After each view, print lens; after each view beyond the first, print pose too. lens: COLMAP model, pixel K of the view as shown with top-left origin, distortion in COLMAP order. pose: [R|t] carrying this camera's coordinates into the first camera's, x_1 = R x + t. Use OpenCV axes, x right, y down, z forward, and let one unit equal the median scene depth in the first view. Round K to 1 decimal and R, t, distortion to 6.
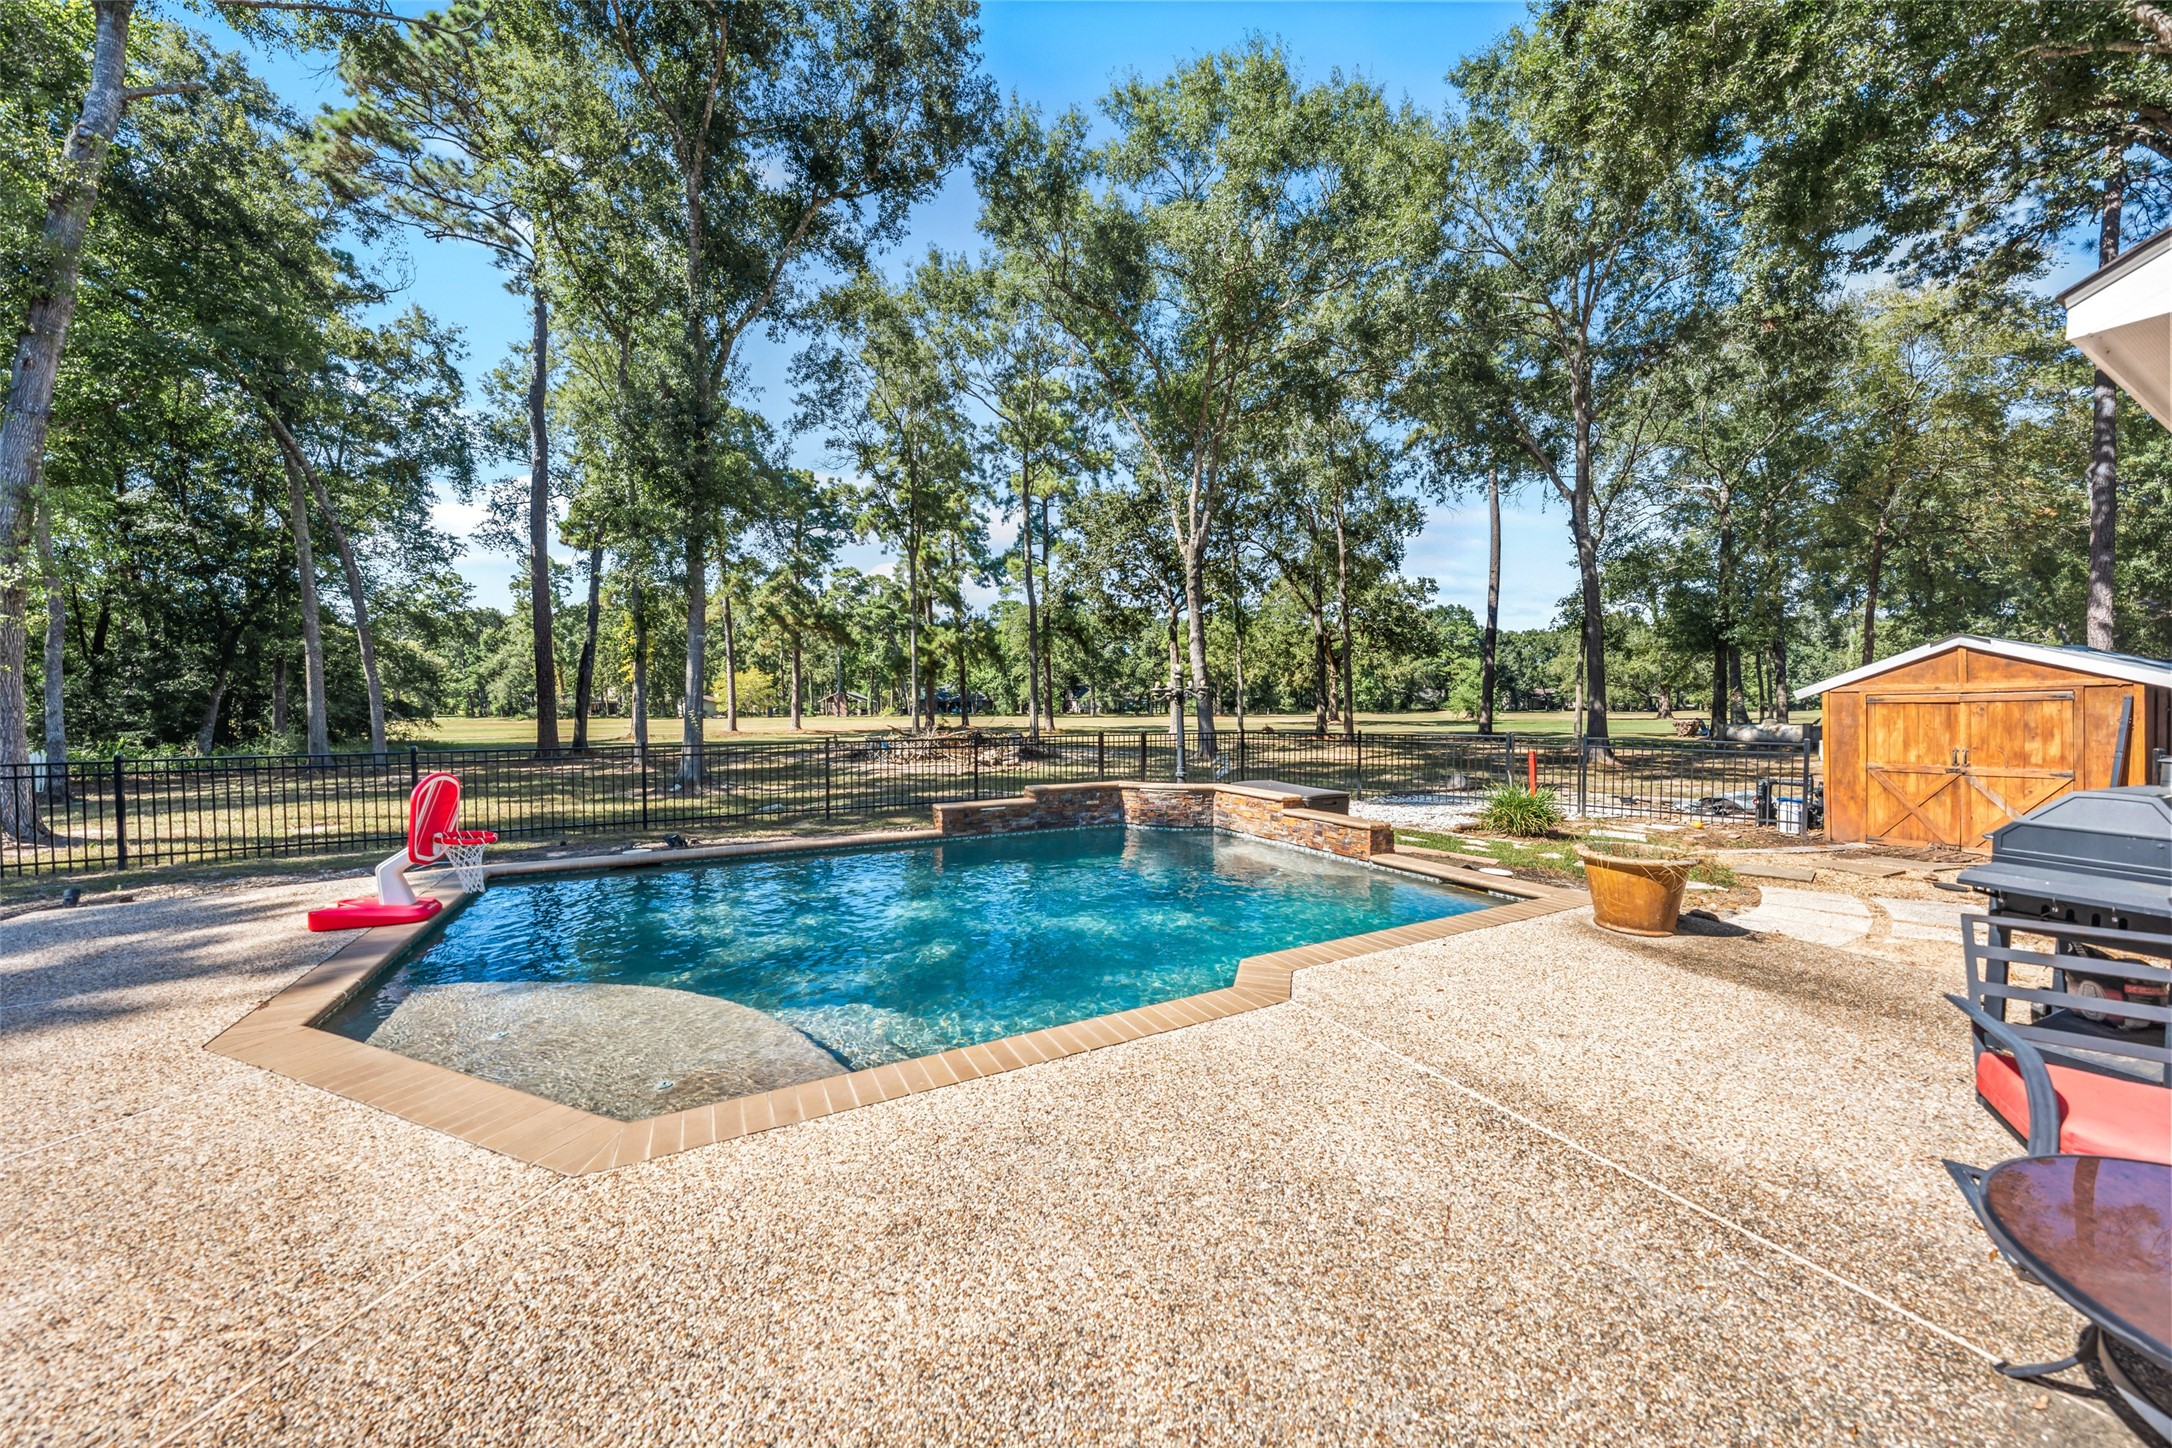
lens RADIAL K [[740.1, 0, 1066.6], [0, 740.1, 713.6], [0, 0, 1]] dist [-0.004563, 0.000737]
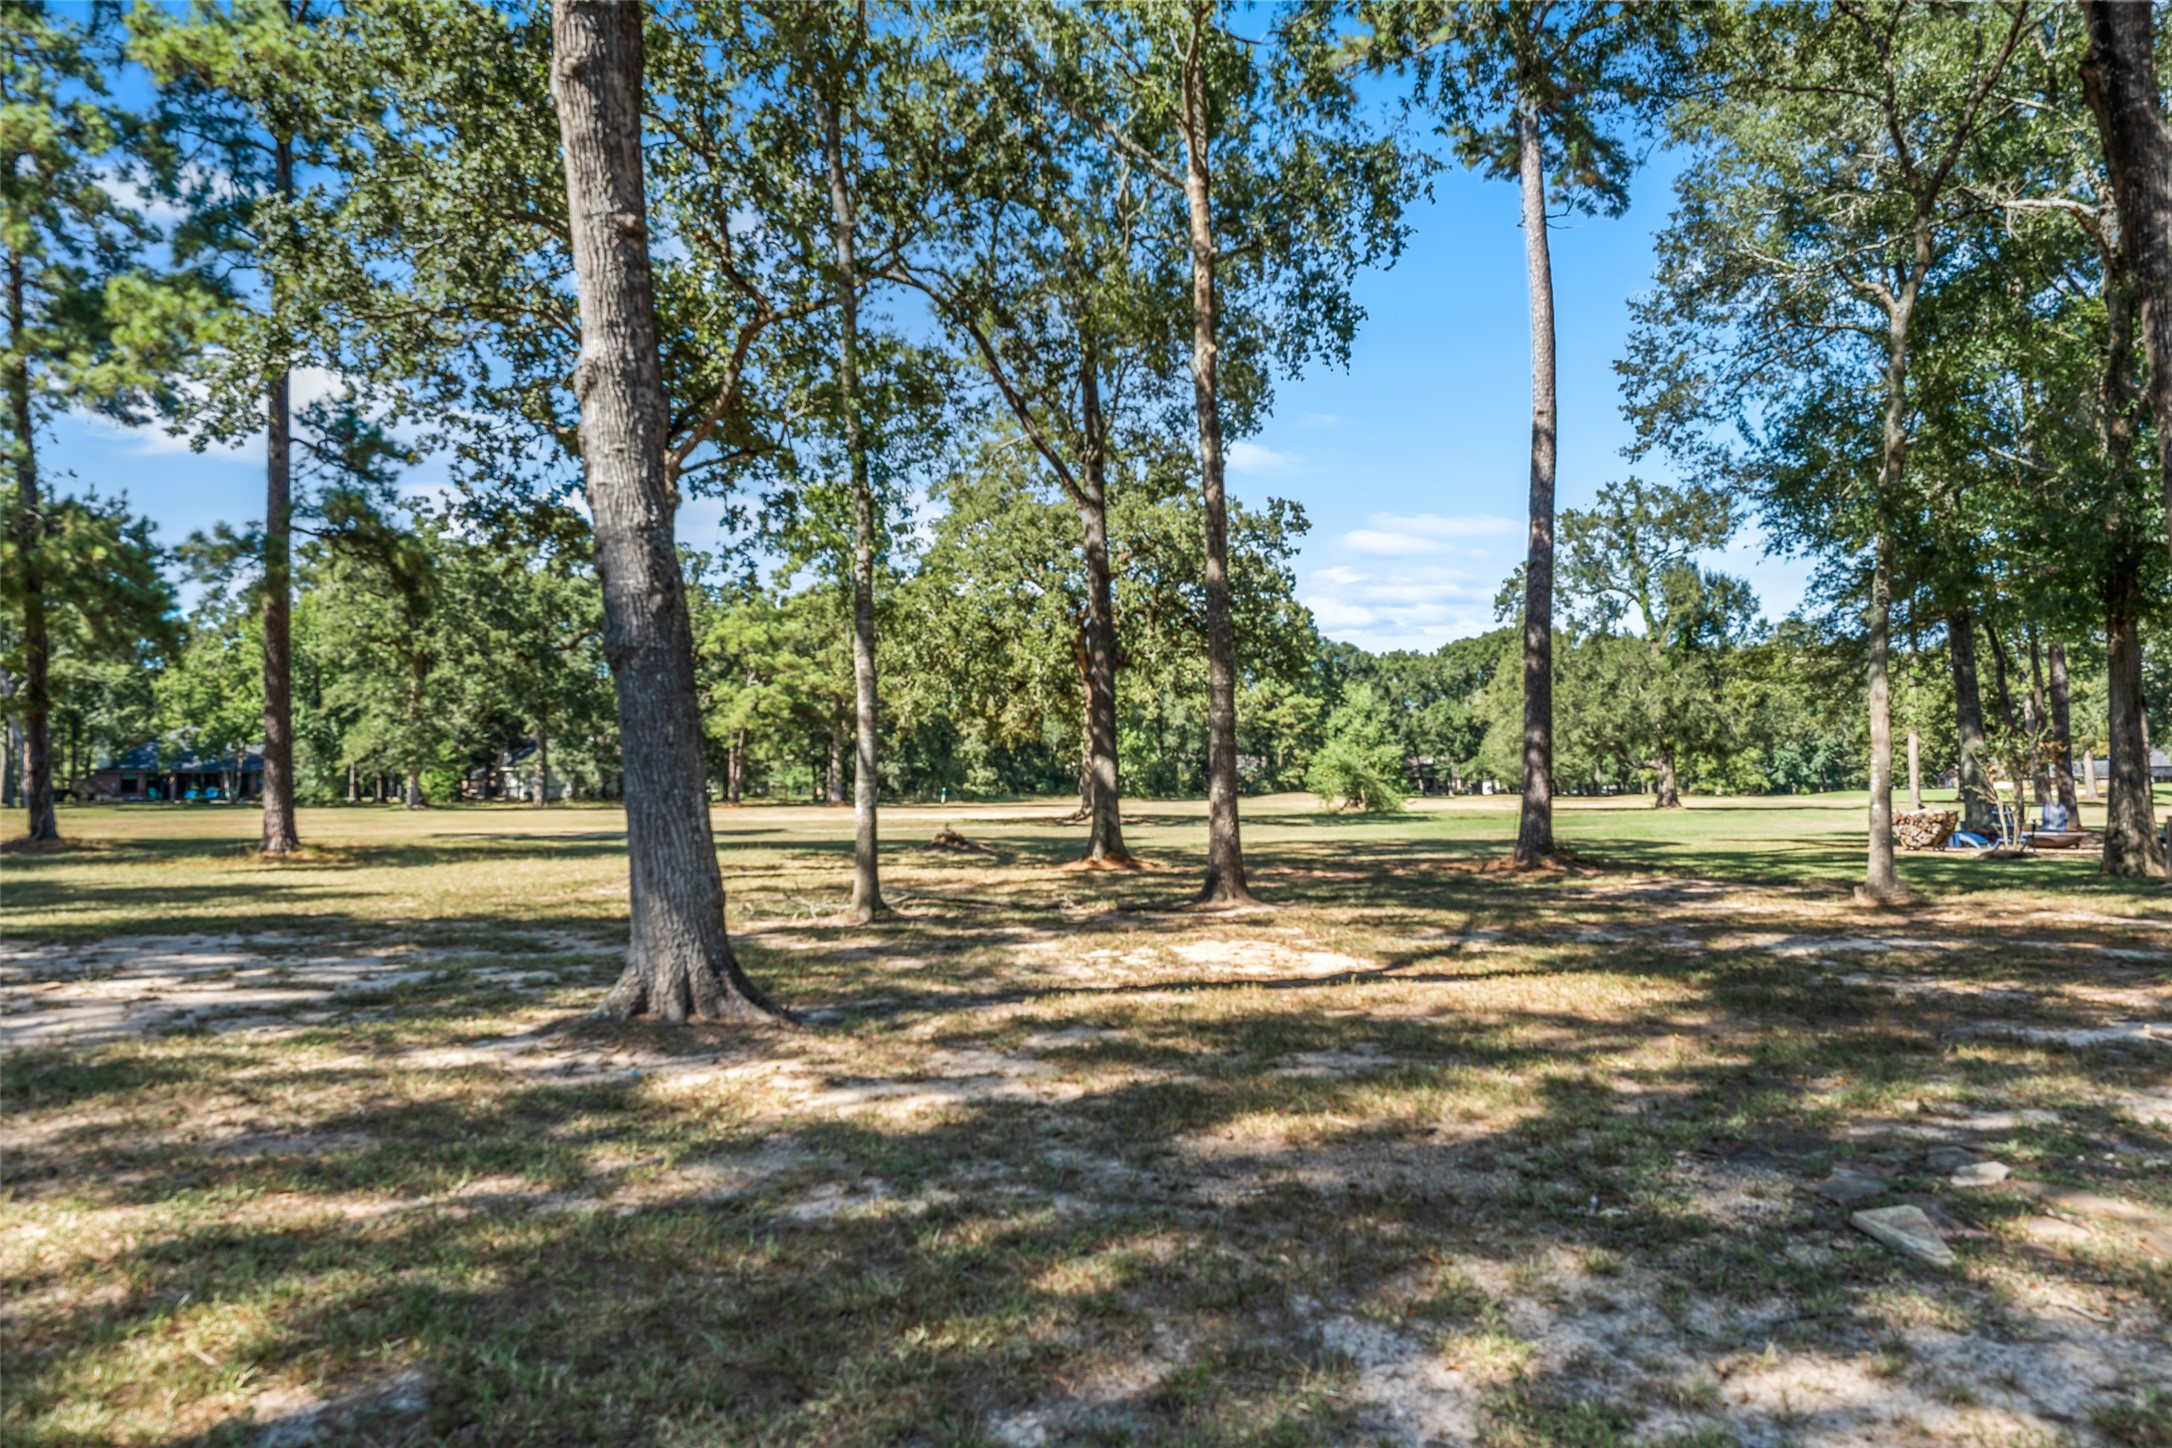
lens RADIAL K [[1398.0, 0, 1103.5], [0, 1398.0, 732.9], [0, 0, 1]] dist [0.002927, 0.000455]
pose [[0.927188, 0.017840, 0.374172, 0.056778], [0.000402, 0.998817, -0.048618, 0.001493], [-0.374597, 0.045228, 0.926084, 0.224575]]
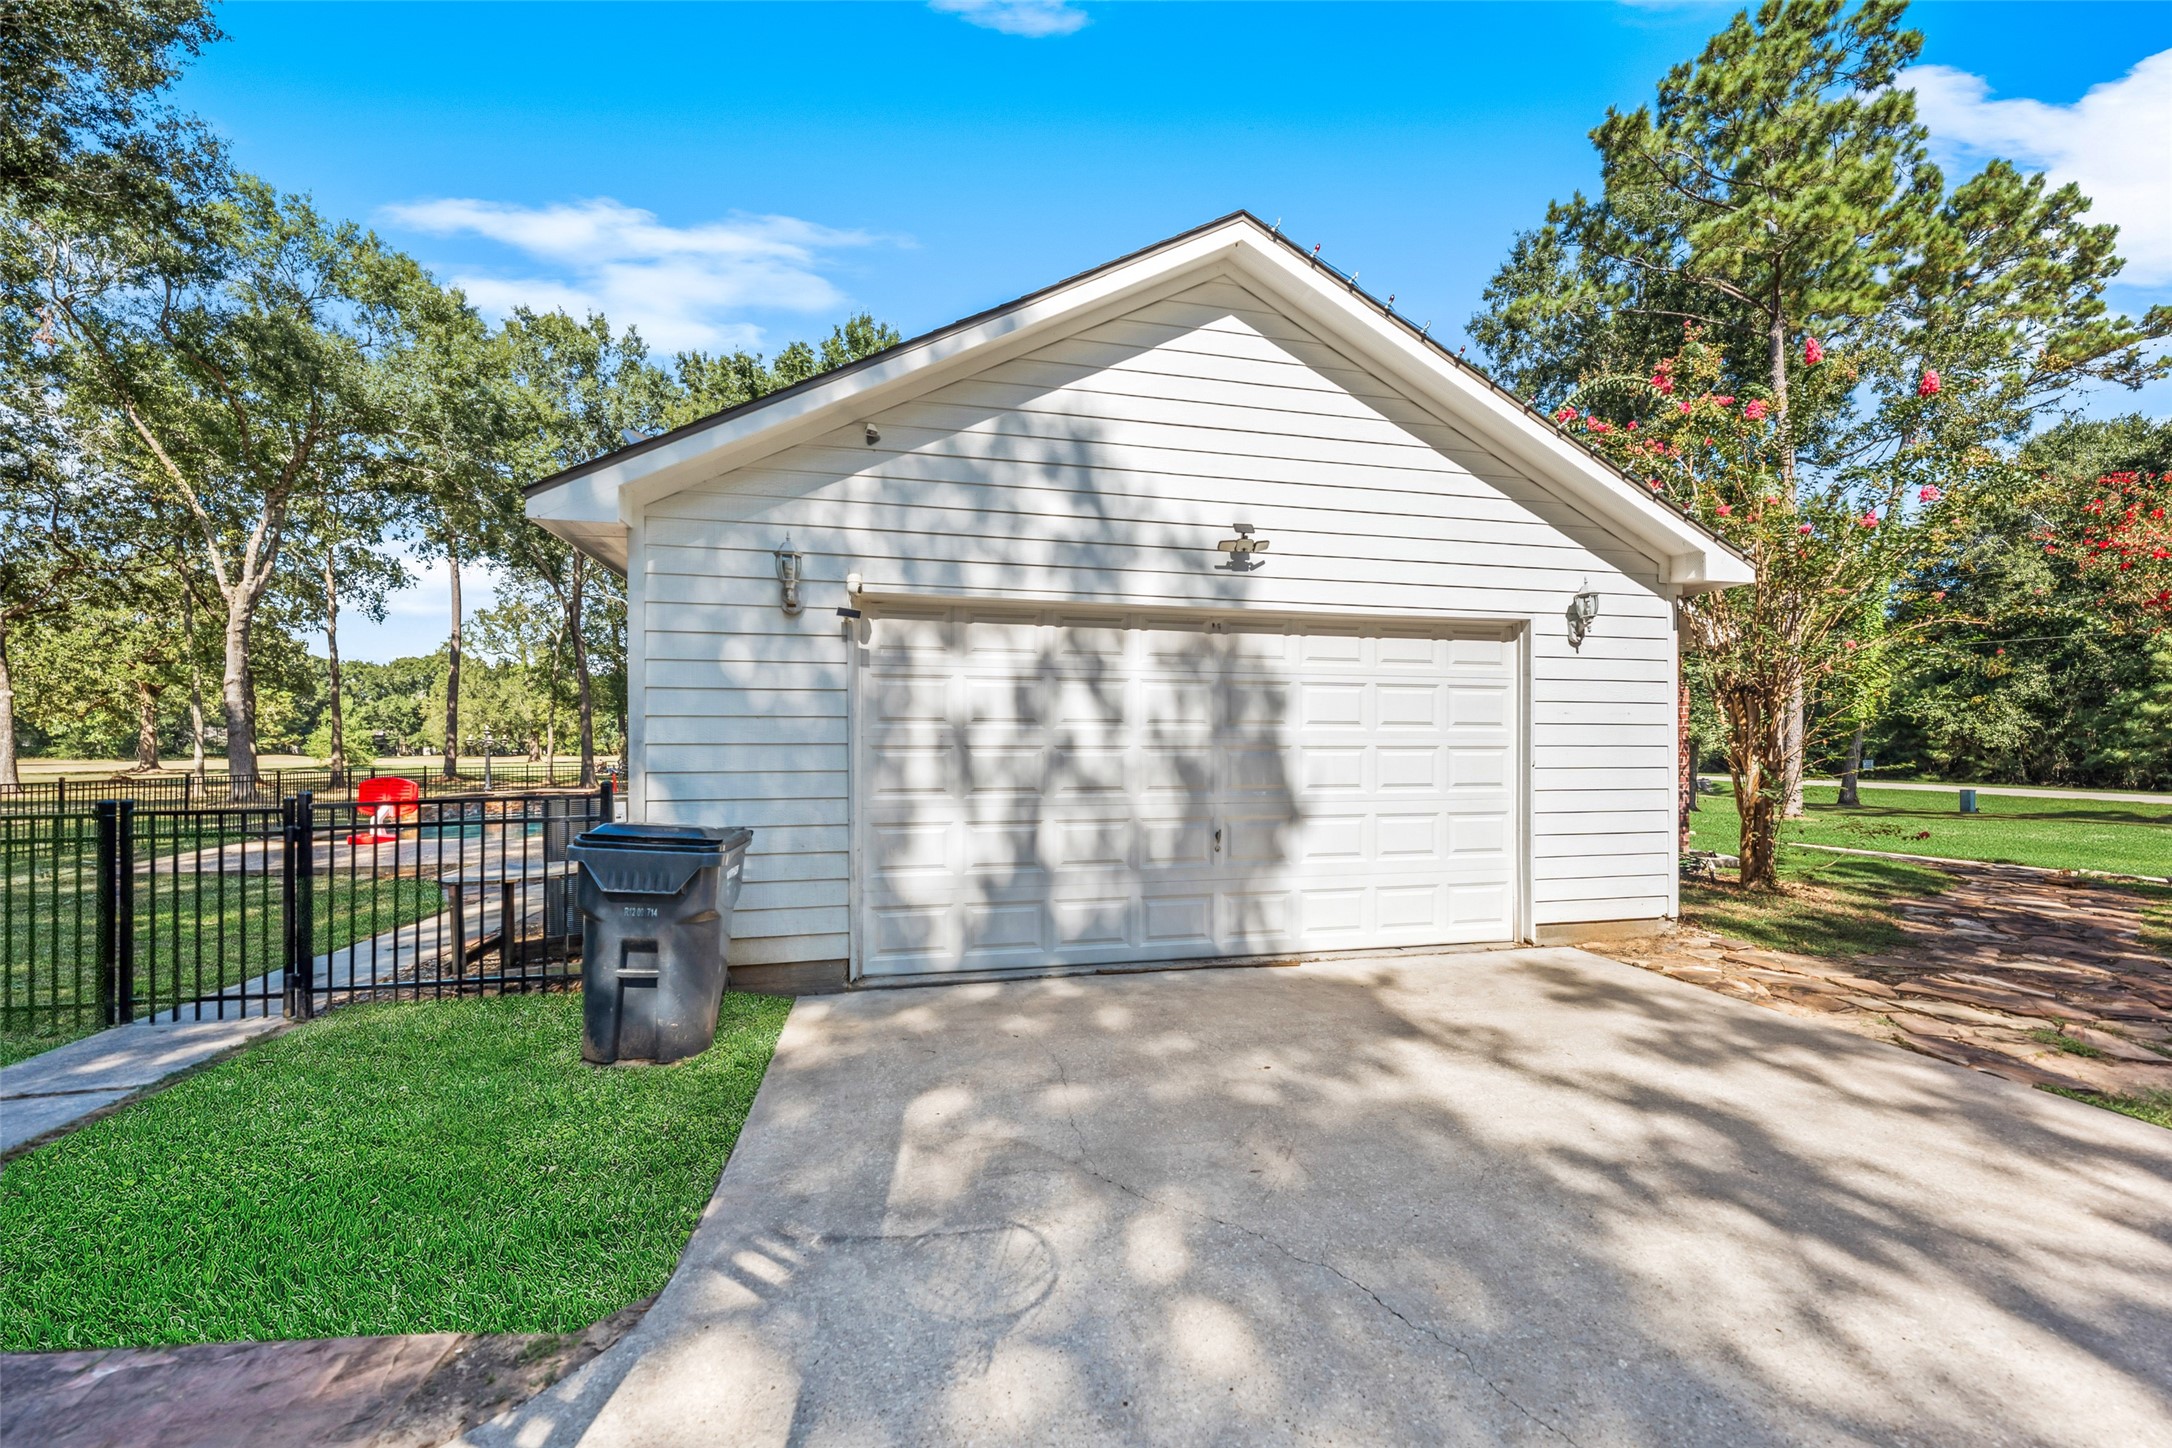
lens RADIAL K [[833.0, 0, 1098.5], [0, 833.0, 740.9], [0, 0, 1]] dist [0.002174, -0.000642]
pose [[0.237806, 0.012916, 0.971227, -0.220788], [0.008040, 0.999851, -0.015265, 0.001861], [-0.971279, 0.011438, 0.237667, -0.134394]]
